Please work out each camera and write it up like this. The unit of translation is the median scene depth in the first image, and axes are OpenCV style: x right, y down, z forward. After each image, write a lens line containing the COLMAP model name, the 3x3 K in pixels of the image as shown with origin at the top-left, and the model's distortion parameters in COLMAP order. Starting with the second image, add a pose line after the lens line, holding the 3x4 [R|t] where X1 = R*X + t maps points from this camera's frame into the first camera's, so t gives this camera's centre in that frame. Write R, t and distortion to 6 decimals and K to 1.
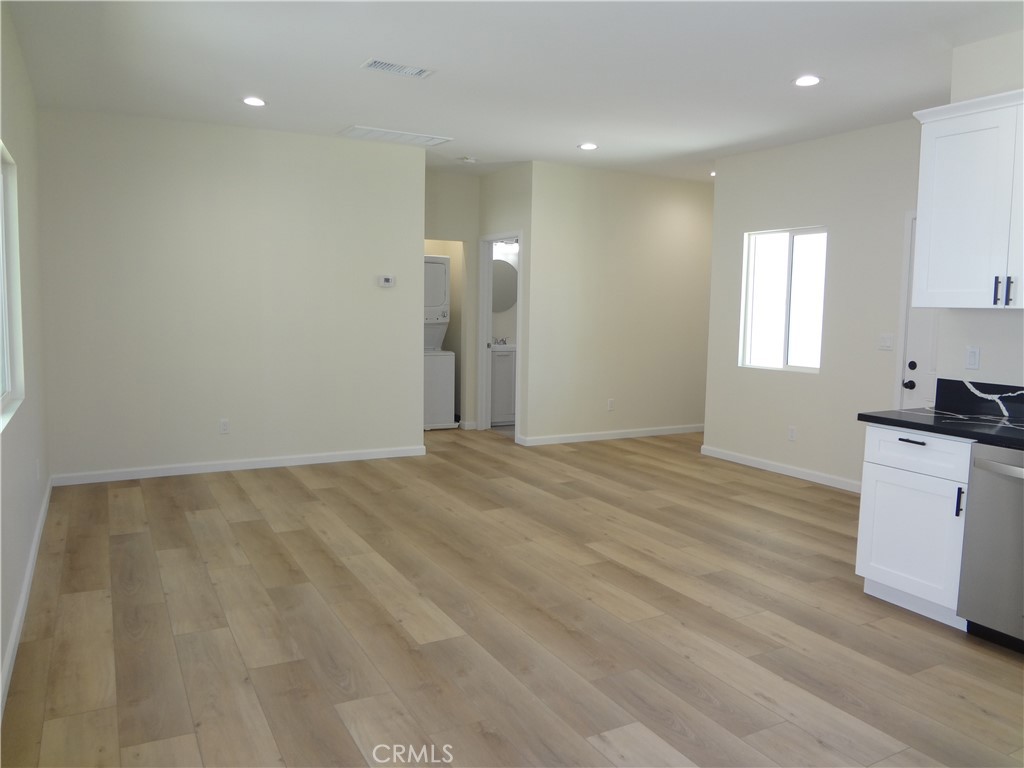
lens RADIAL K [[771.6, 0, 512.0], [0, 771.6, 384.0], [0, 0, 1]] dist [-0.050383, 0.011294]
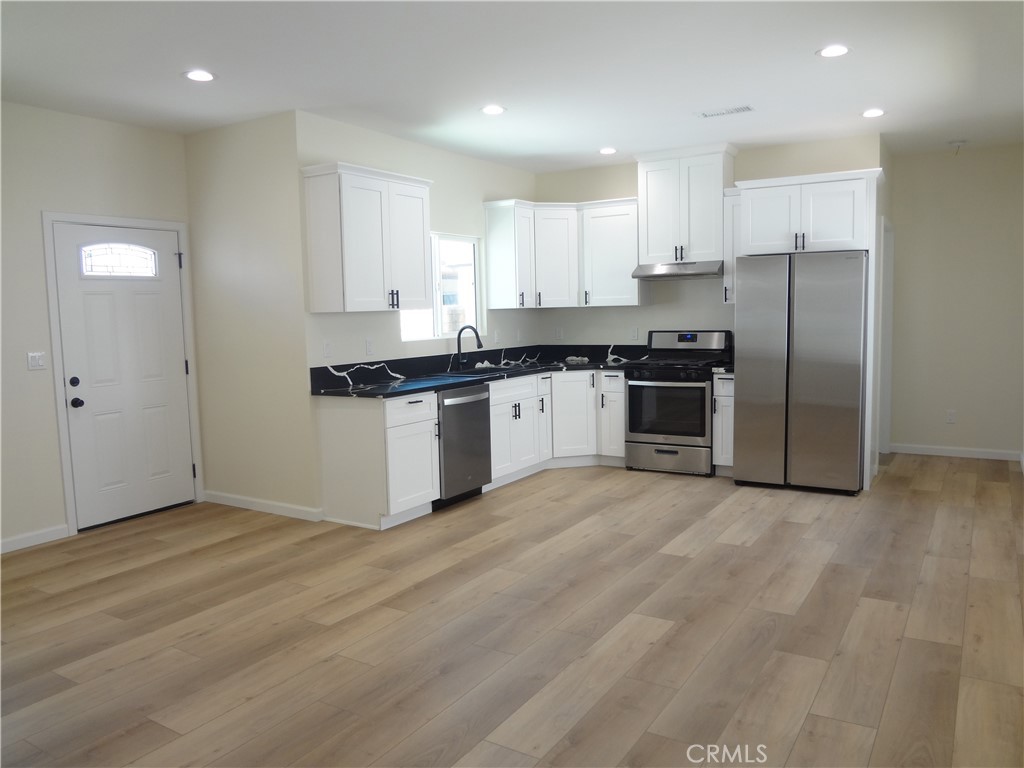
lens RADIAL K [[771.6, 0, 512.0], [0, 771.6, 384.0], [0, 0, 1]] dist [-0.050383, 0.011294]
pose [[-0.495073, -0.089303, 0.864250, -0.806435], [0.108036, 0.980657, 0.163218, -0.171974], [-0.862108, 0.174175, -0.475849, 1.460694]]
